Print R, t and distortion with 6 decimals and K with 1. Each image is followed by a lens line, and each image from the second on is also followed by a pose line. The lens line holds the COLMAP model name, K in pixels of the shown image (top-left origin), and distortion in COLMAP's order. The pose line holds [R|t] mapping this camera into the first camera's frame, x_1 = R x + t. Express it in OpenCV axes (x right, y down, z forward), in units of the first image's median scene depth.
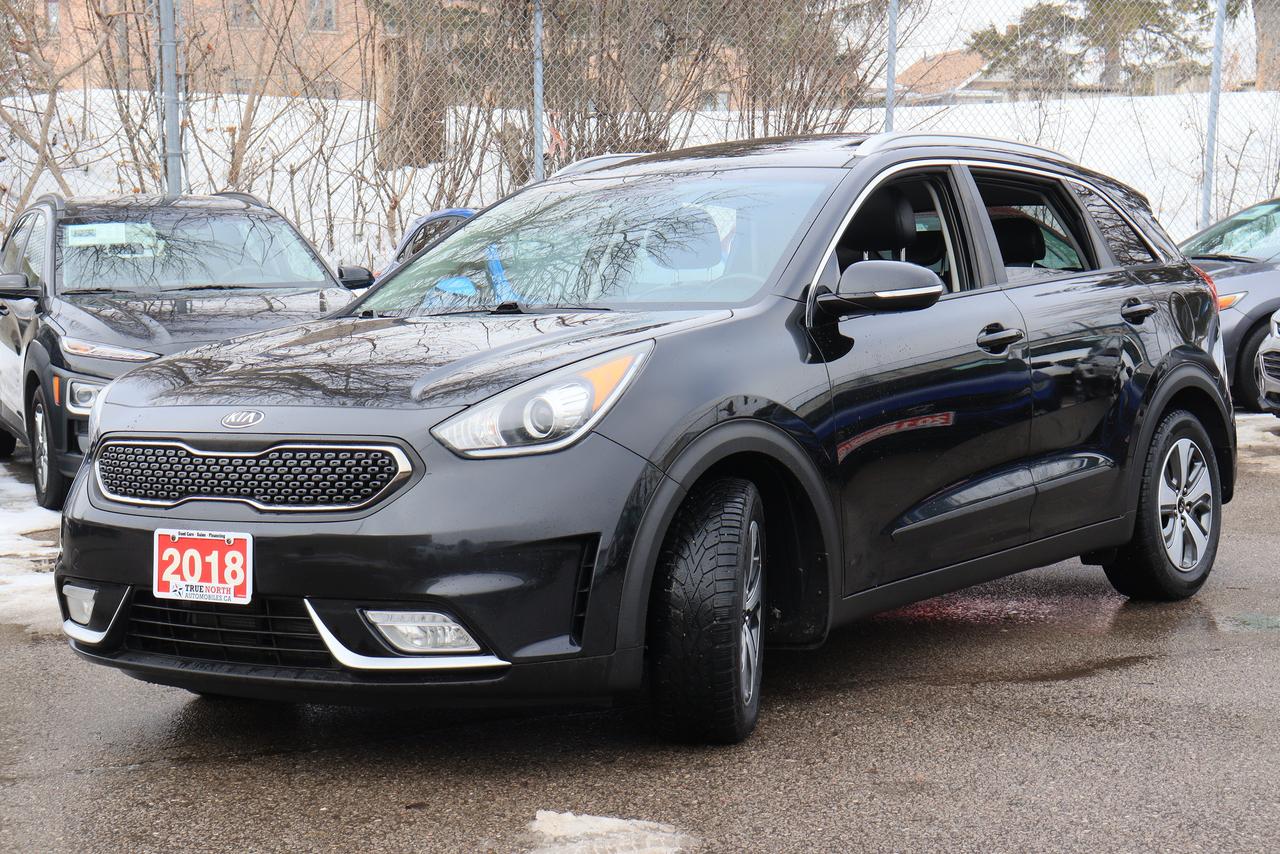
lens RADIAL K [[2206.7, 0, 637.7], [0, 2206.7, 429.2], [0, 0, 1]] dist [0.246978, 0.000000]
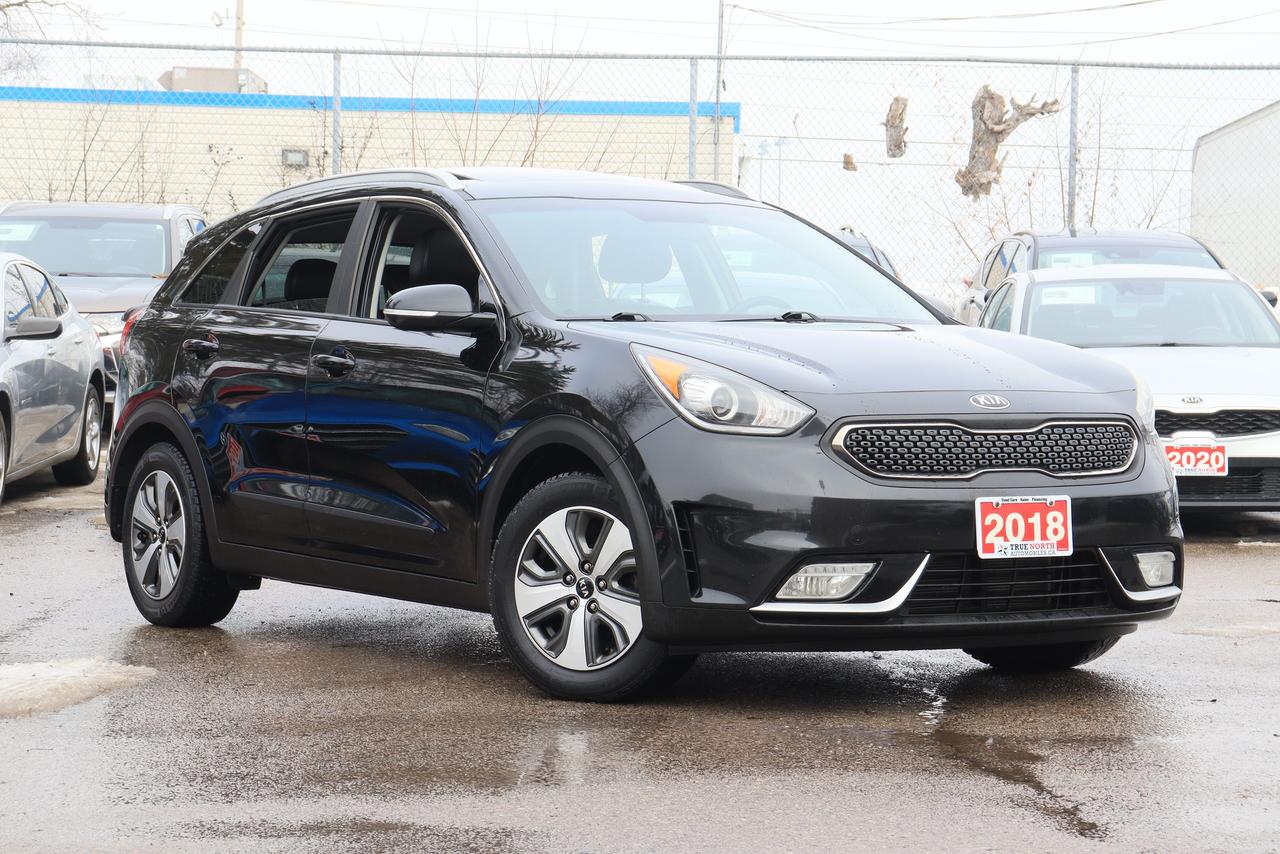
lens RADIAL K [[3206.0, 0, 609.3], [0, 3206.0, 429.4], [0, 0, 1]] dist [0.441364, 0.000000]
pose [[0.364084, 0.011777, 0.931292, -1.835488], [0.044409, 0.998563, -0.029989, 0.051818], [-0.930307, 0.052276, 0.363037, 0.594118]]
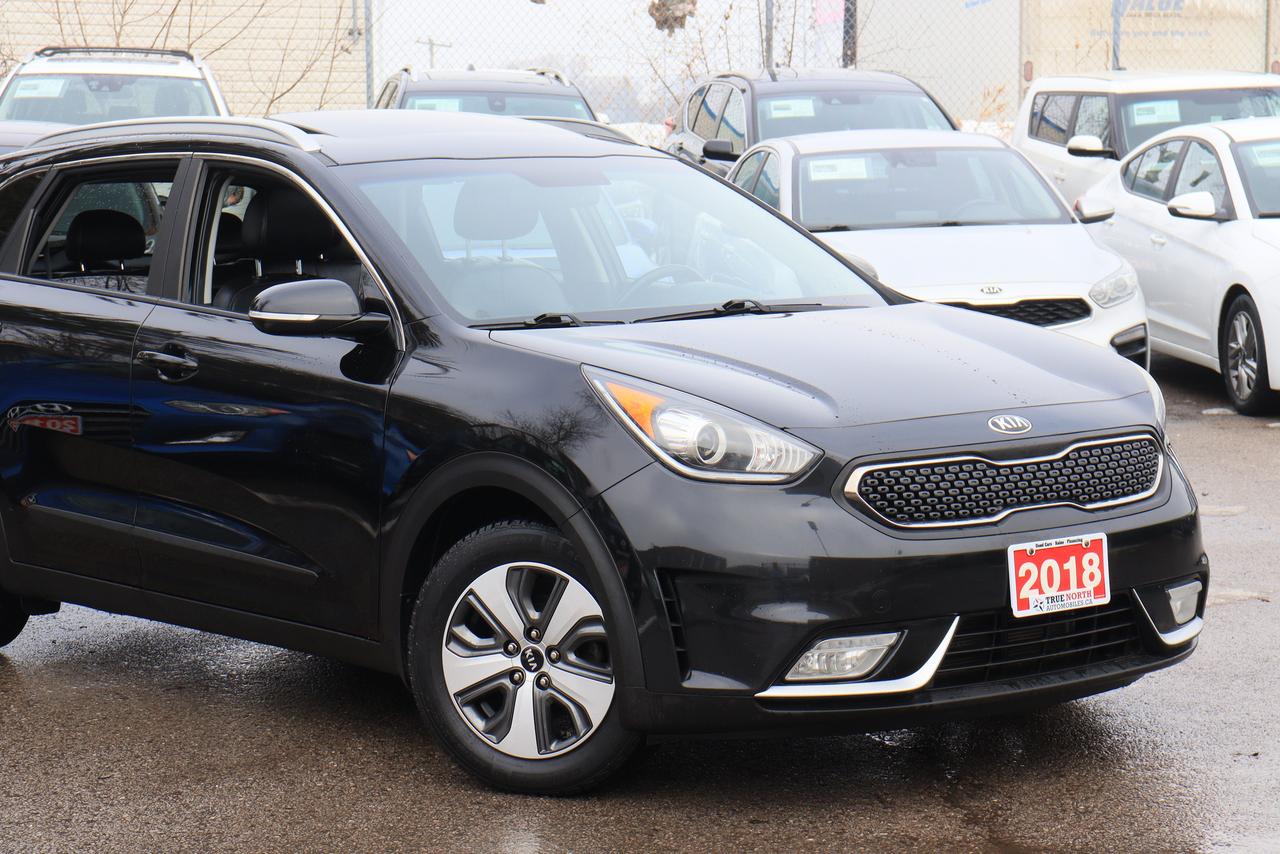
lens RADIAL K [[3206.0, 0, 643.9], [0, 3206.0, 429.3], [0, 0, 1]] dist [0.441364, 0.000000]
pose [[0.224274, -0.064222, 0.972408, -1.611348], [0.072115, 0.996184, 0.049159, -0.084696], [-0.971854, 0.059100, 0.228049, 0.854897]]
